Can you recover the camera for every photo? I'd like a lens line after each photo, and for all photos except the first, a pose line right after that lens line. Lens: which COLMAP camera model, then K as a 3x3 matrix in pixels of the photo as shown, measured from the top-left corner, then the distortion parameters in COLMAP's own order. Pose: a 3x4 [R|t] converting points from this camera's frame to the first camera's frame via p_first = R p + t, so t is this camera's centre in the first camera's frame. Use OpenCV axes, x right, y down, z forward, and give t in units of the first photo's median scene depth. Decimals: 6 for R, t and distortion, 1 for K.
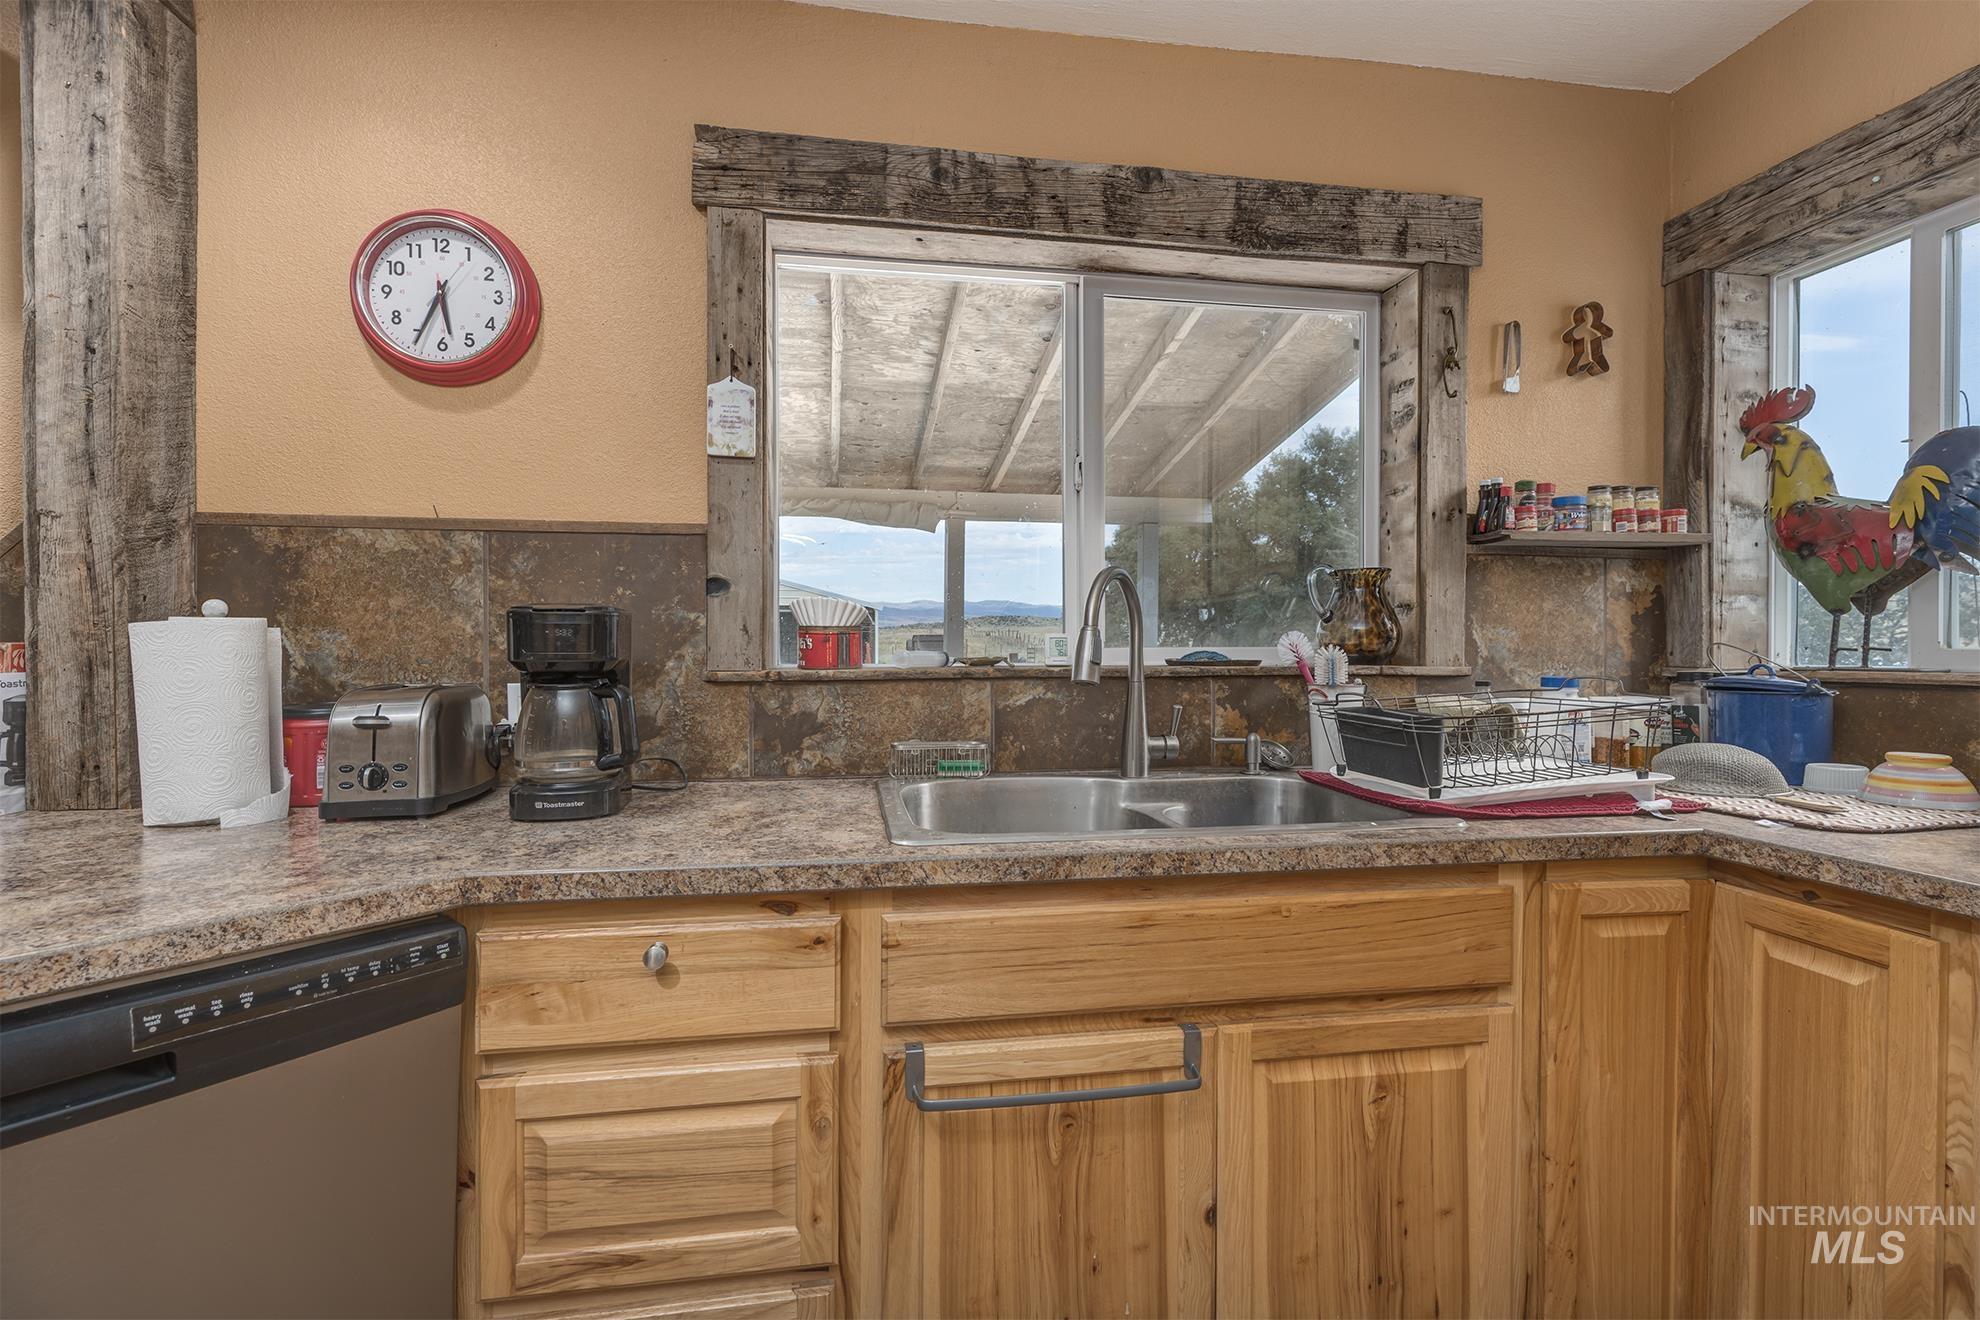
lens RADIAL K [[826.4, 0, 981.4], [0, 826.4, 652.9], [0, 0, 1]] dist [0.001432, 0.000565]
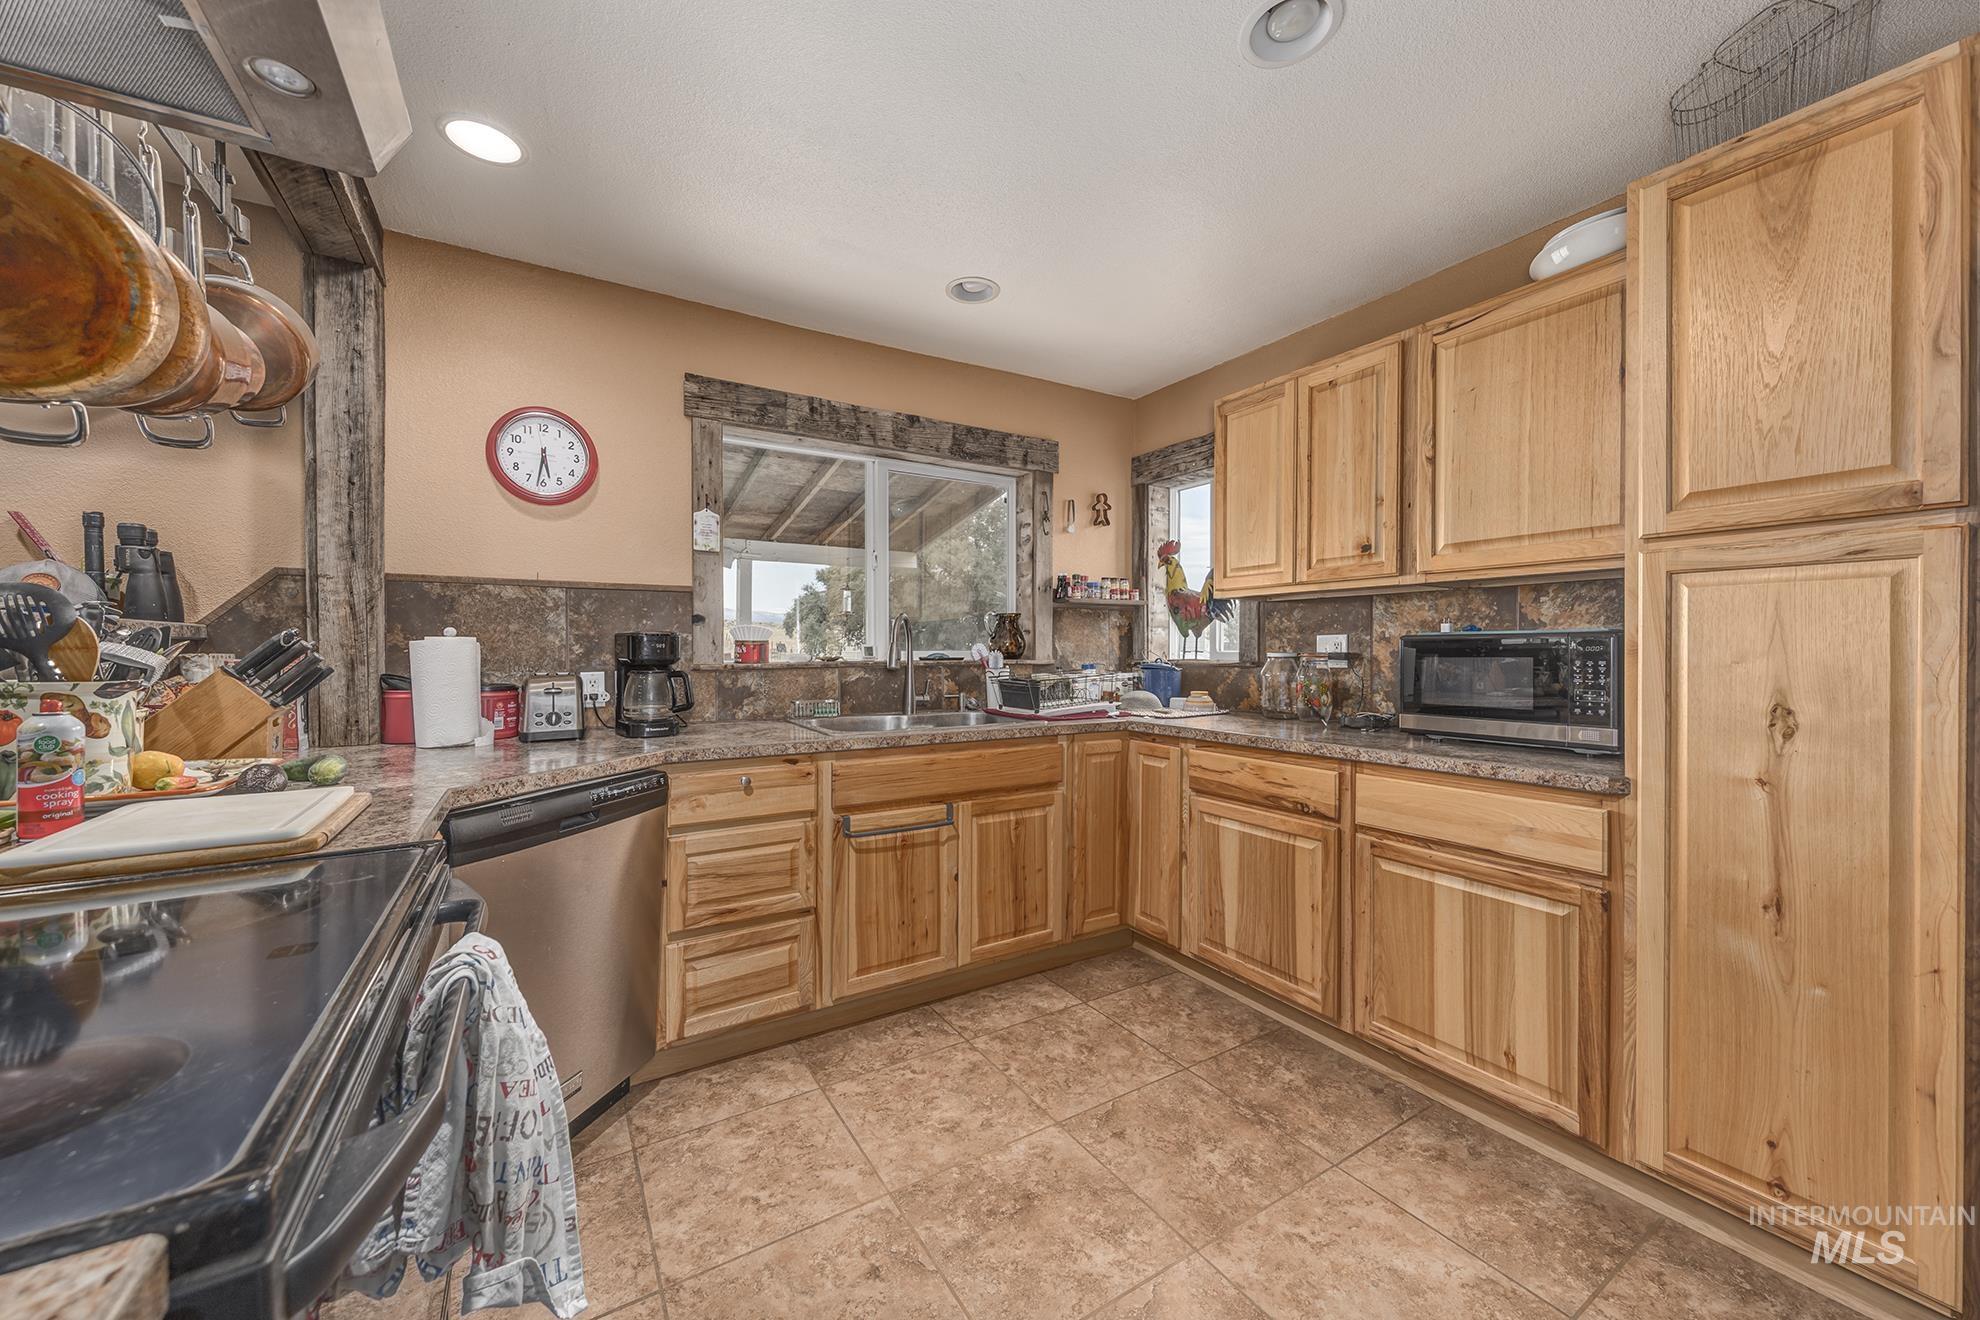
lens RADIAL K [[719.3, 0, 990.0], [0, 719.3, 660.0], [0, 0, 1]] dist [-0.001365, -0.000103]
pose [[0.915516, -0.006533, 0.402230, -0.362727], [0.002591, 0.999943, 0.010344, -0.003650], [-0.402274, -0.008428, 0.915480, -0.746256]]
